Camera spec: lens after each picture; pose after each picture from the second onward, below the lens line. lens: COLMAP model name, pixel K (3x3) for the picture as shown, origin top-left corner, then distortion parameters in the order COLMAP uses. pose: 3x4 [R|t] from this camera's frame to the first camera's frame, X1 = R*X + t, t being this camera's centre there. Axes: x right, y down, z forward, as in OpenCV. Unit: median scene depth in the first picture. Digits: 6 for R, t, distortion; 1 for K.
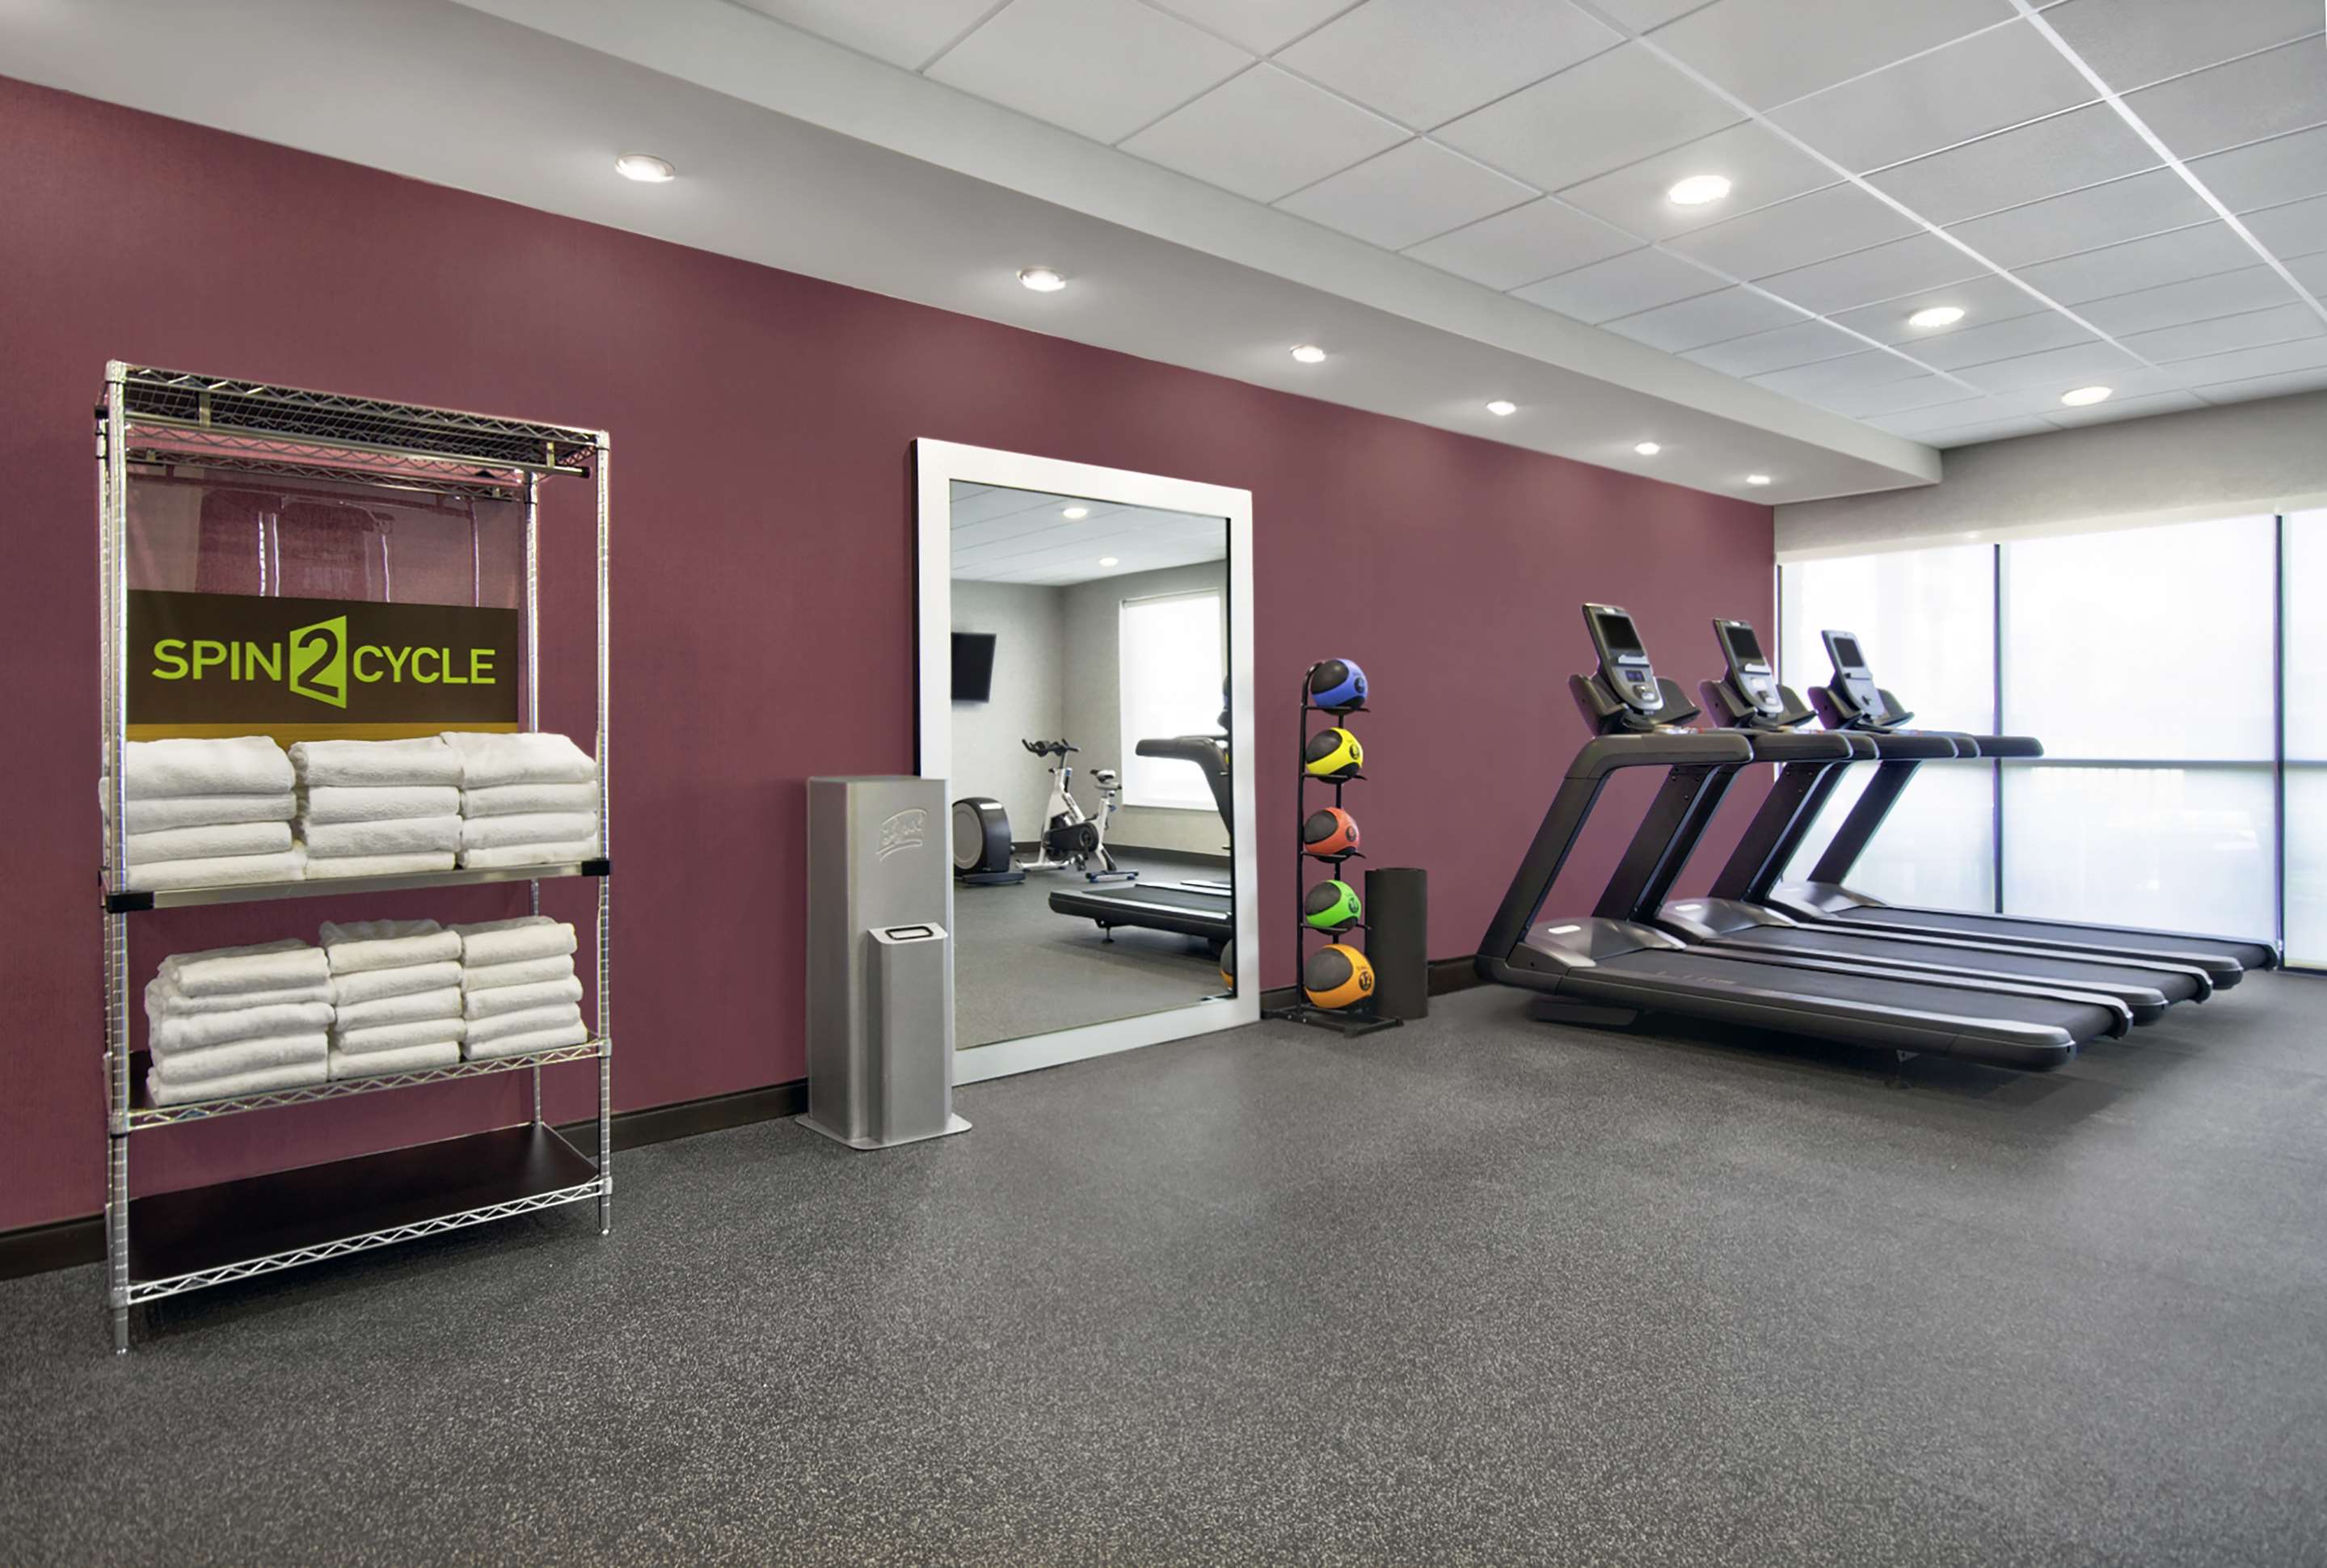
lens RADIAL K [[1307.8, 0, 1121.6], [0, 1307.8, 734.6], [0, 0, 1]] dist [0.003329, 0.000844]
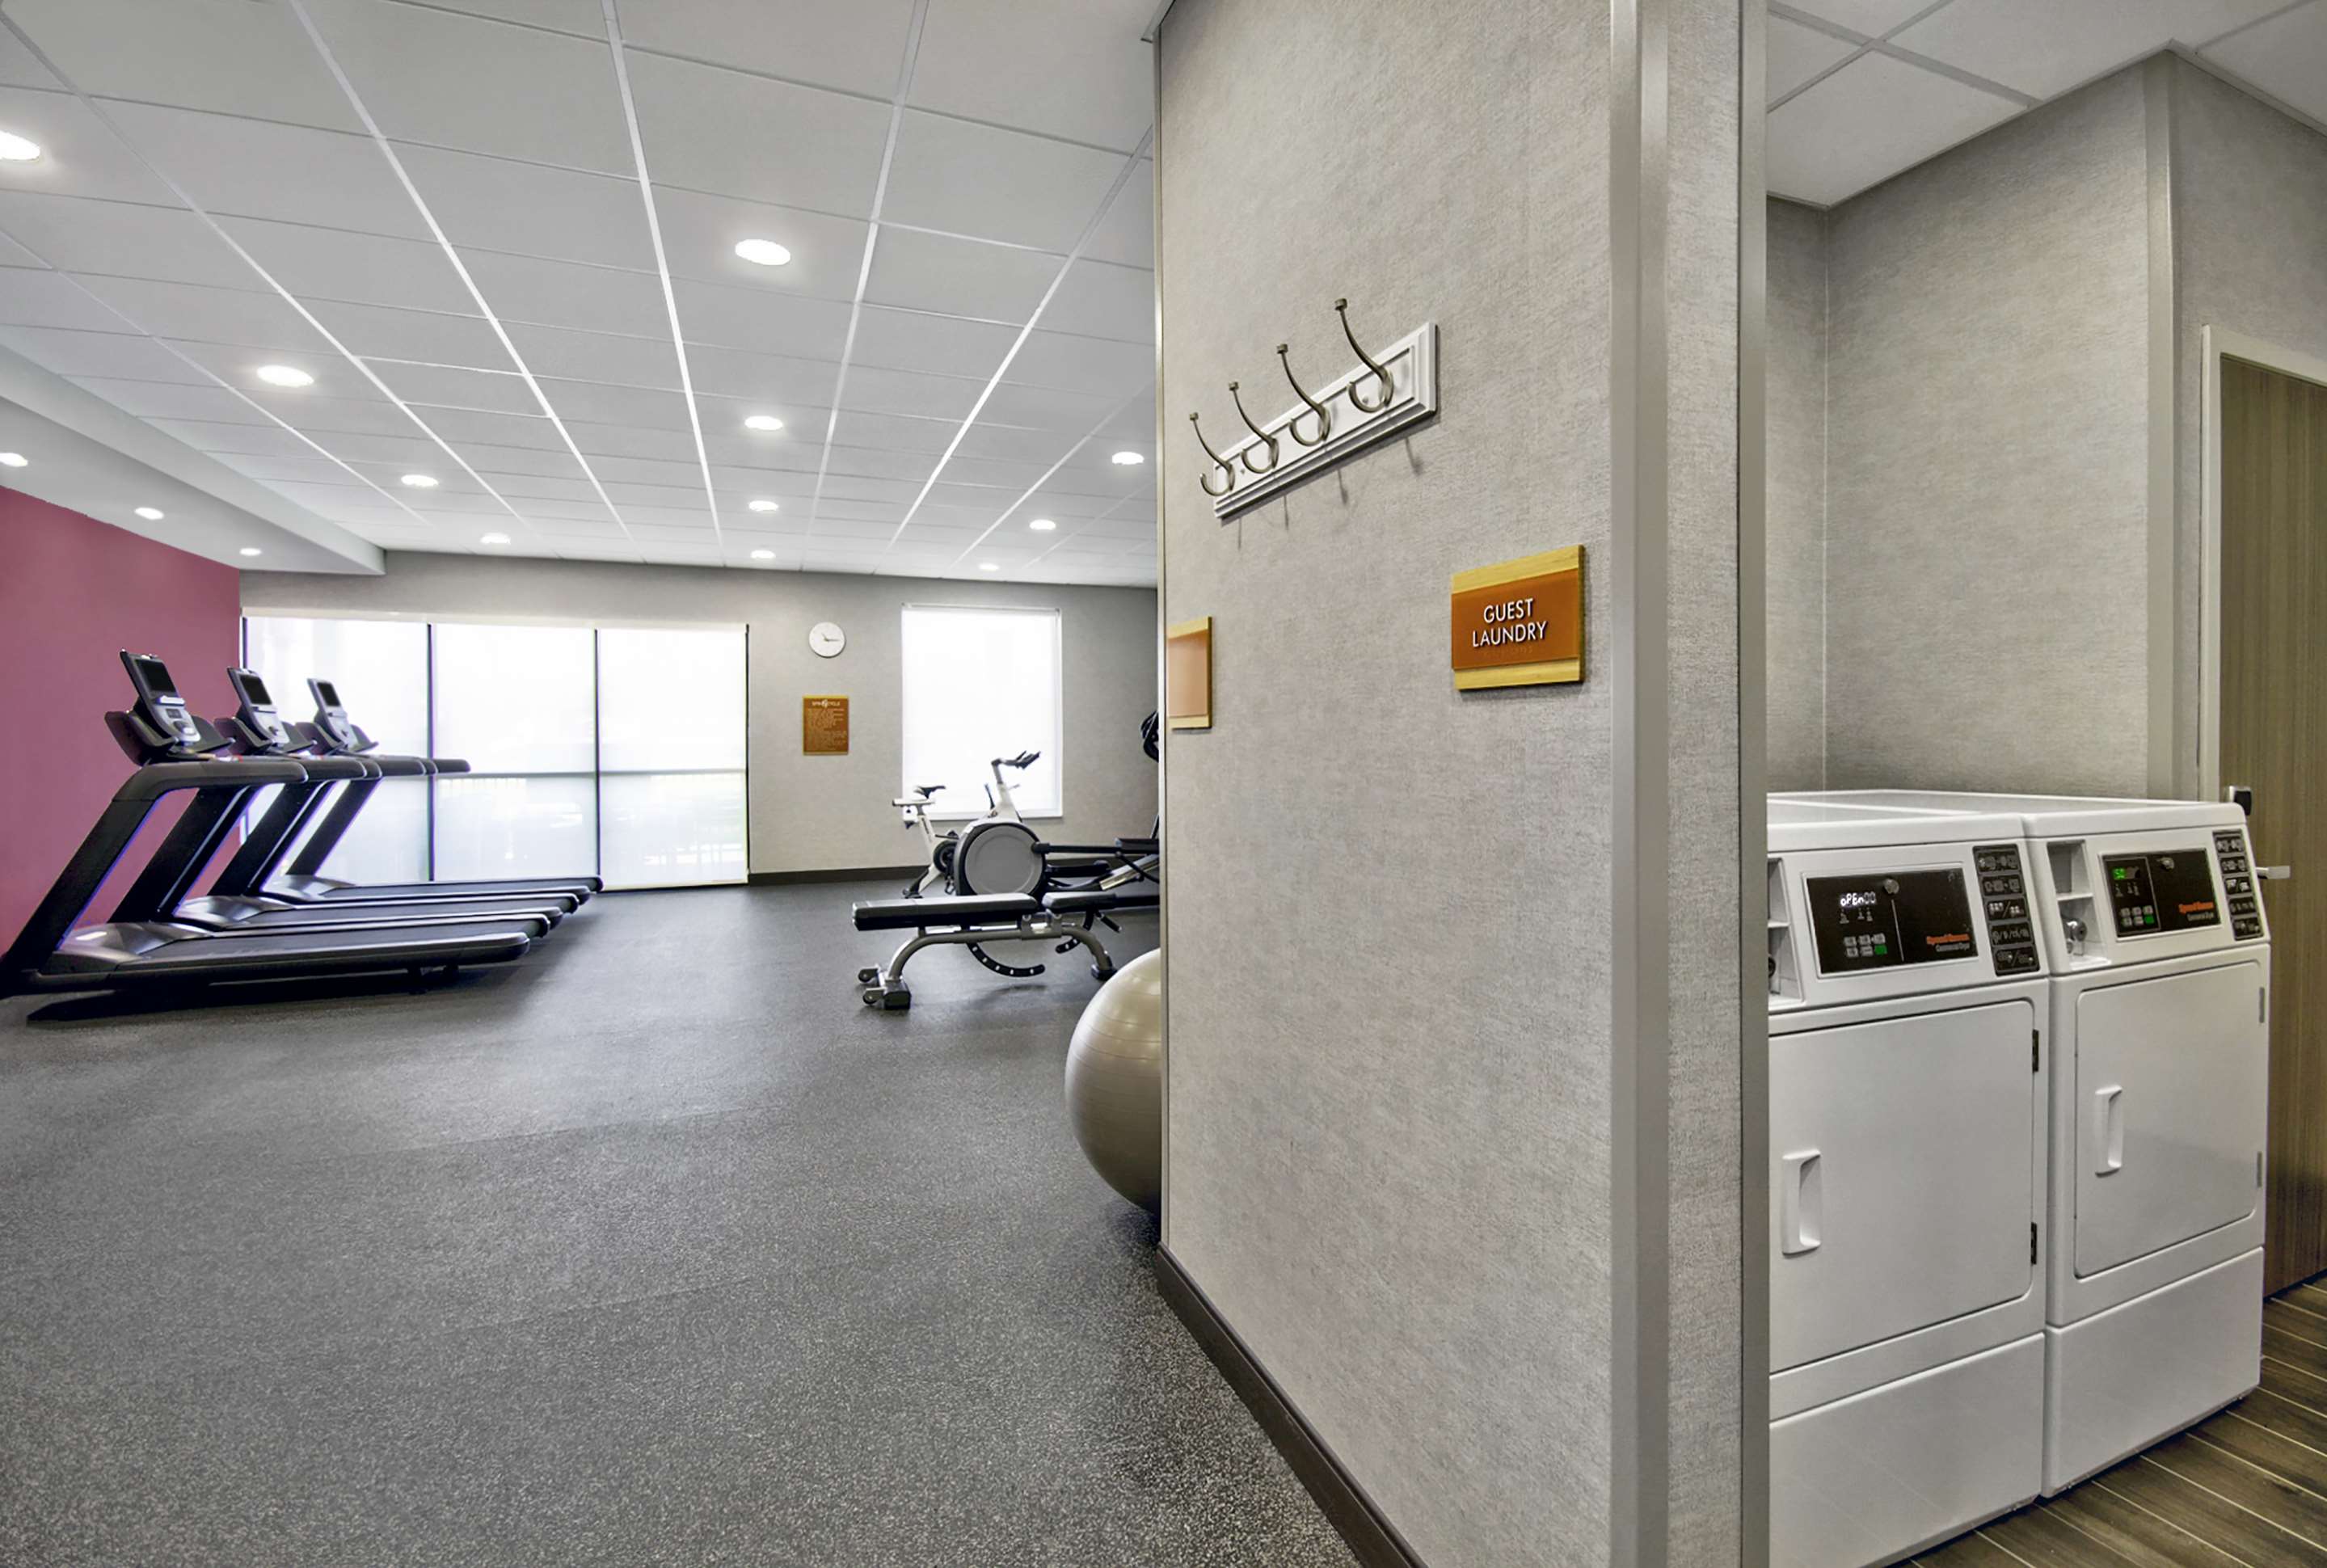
lens RADIAL K [[1047.9, 0, 1167.2], [0, 1047.9, 758.5], [0, 0, 1]] dist [0.001174, 0.000203]
pose [[0.307261, -0.007805, 0.951593, -0.216035], [-0.001083, 0.999963, 0.008551, -0.011120], [-0.951625, -0.003658, 0.307242, -0.148318]]
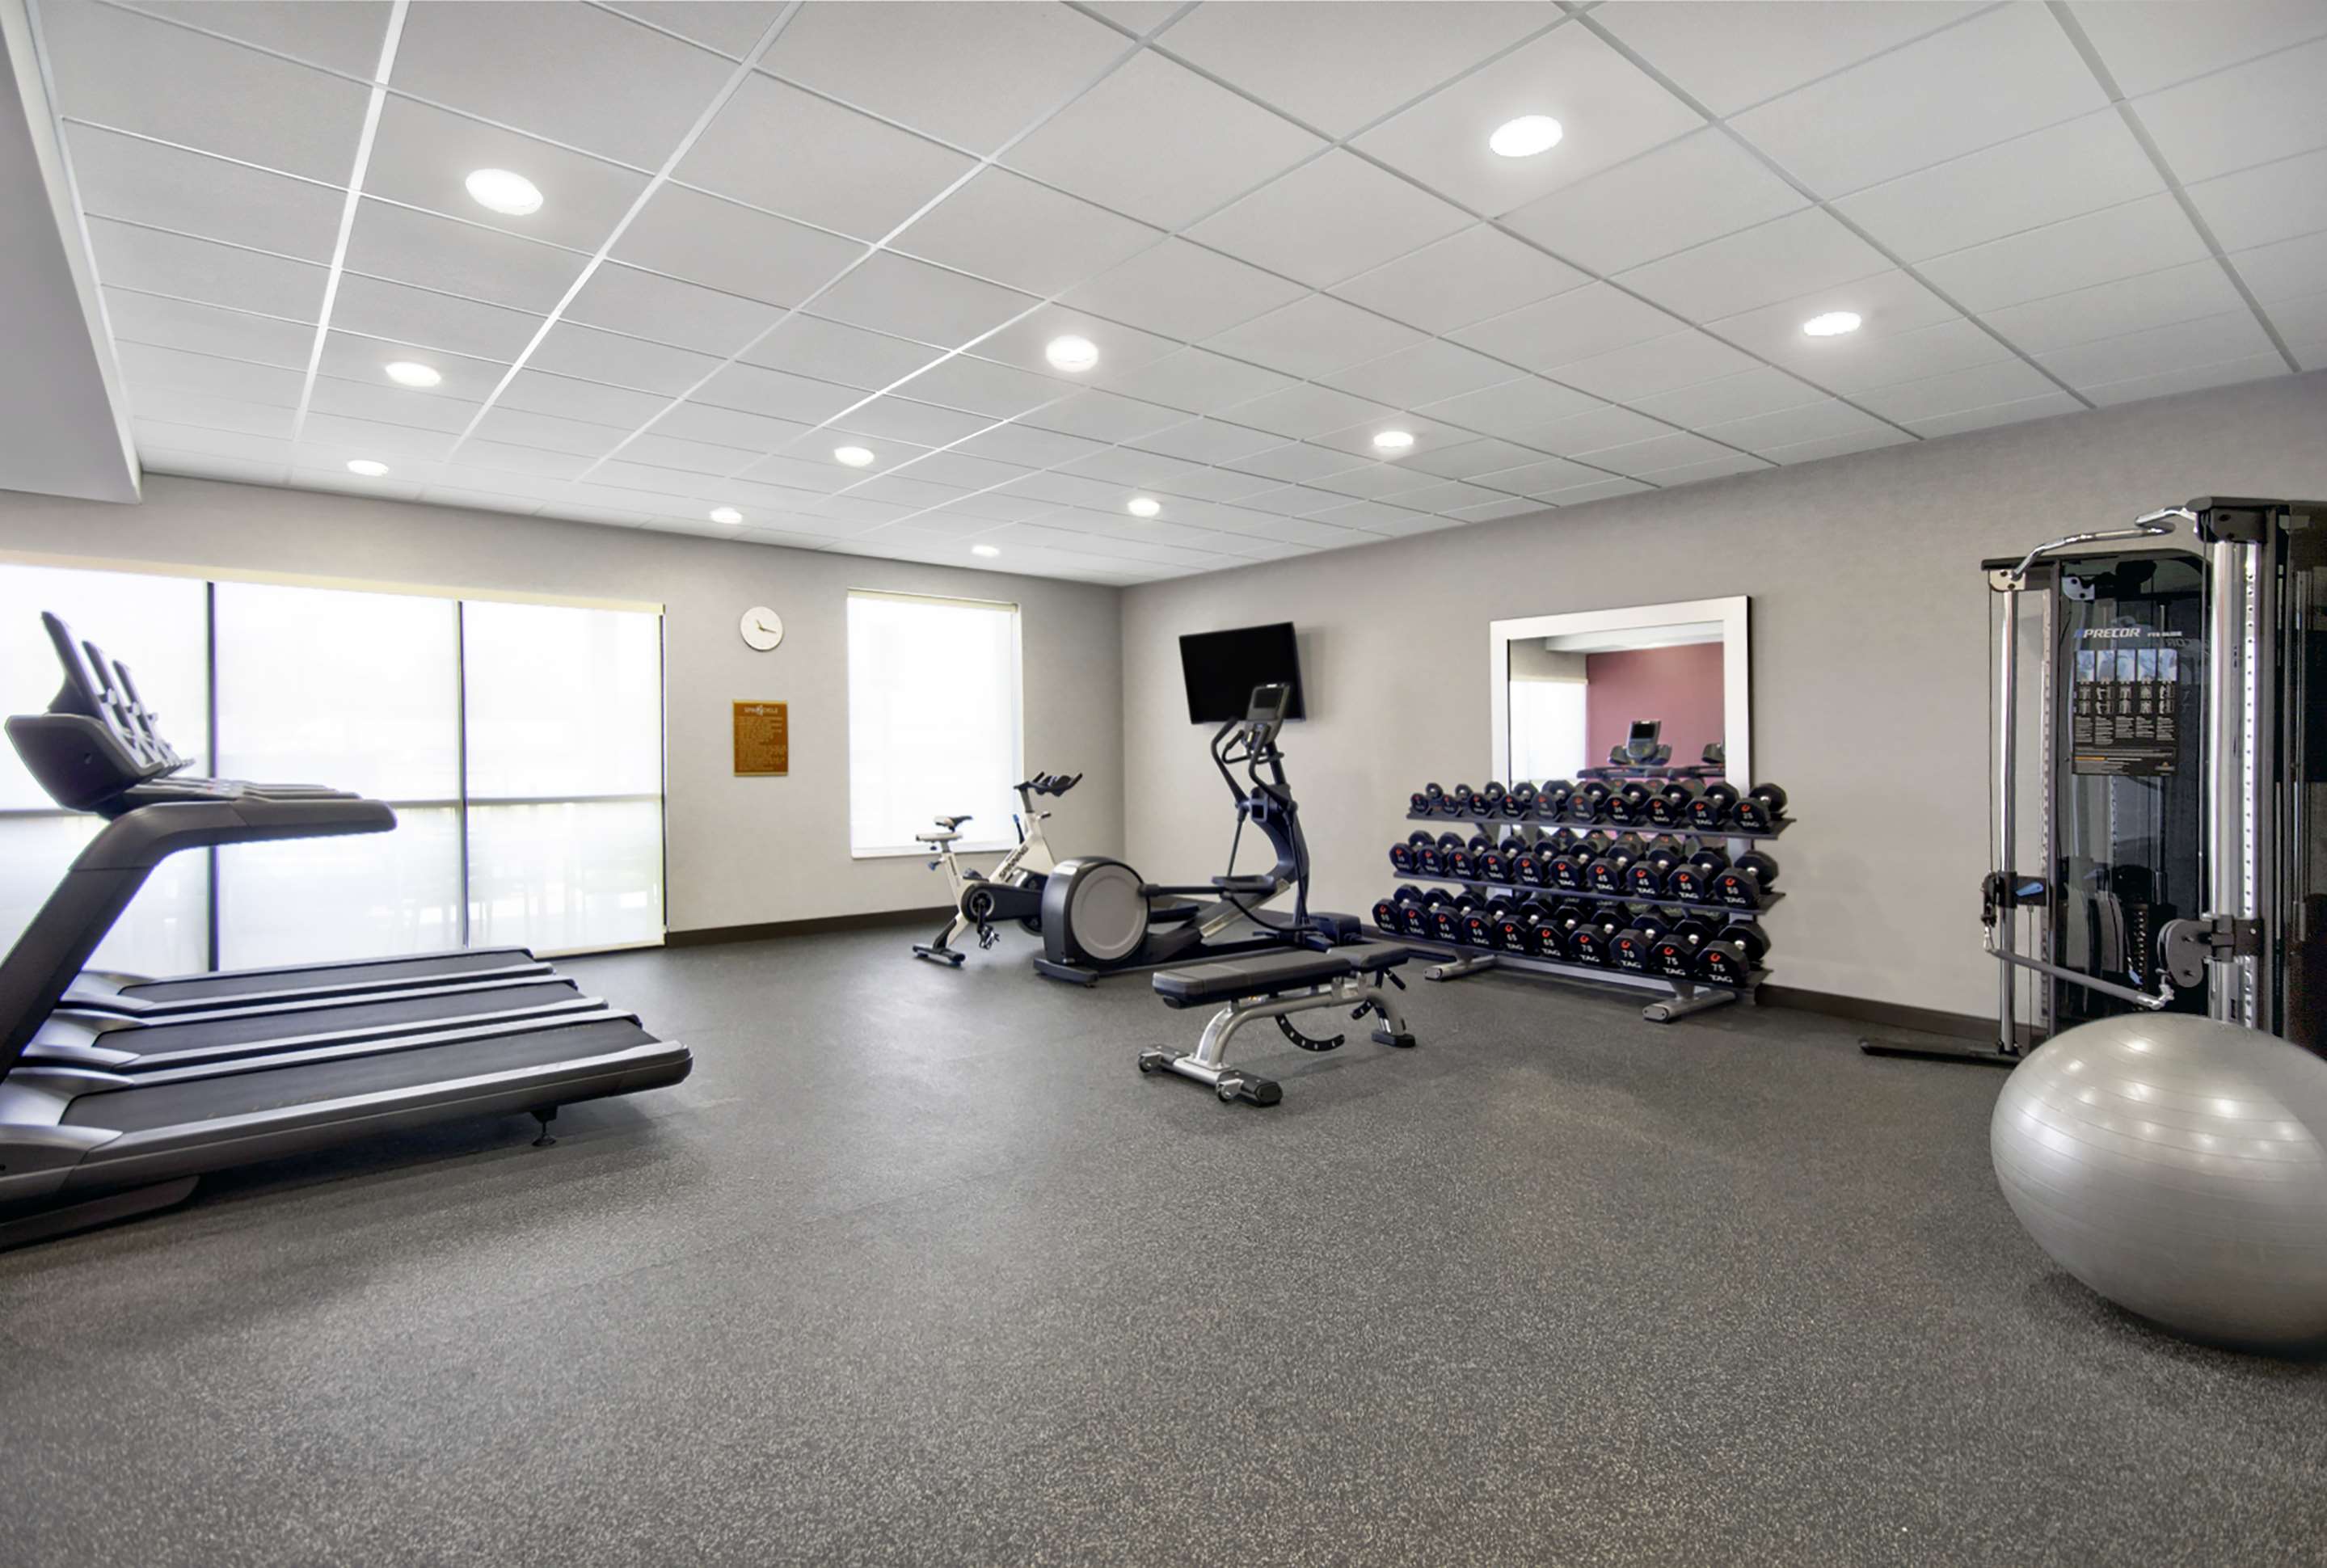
lens RADIAL K [[1136.3, 0, 1163.5], [0, 1136.3, 784.0], [0, 0, 1]] dist [0.011915, -0.000117]
pose [[-0.000880, -0.019712, 0.999805, -0.212575], [-0.006684, 0.999783, 0.019706, -0.023382], [-0.999977, -0.006665, -0.001012, 0.372340]]
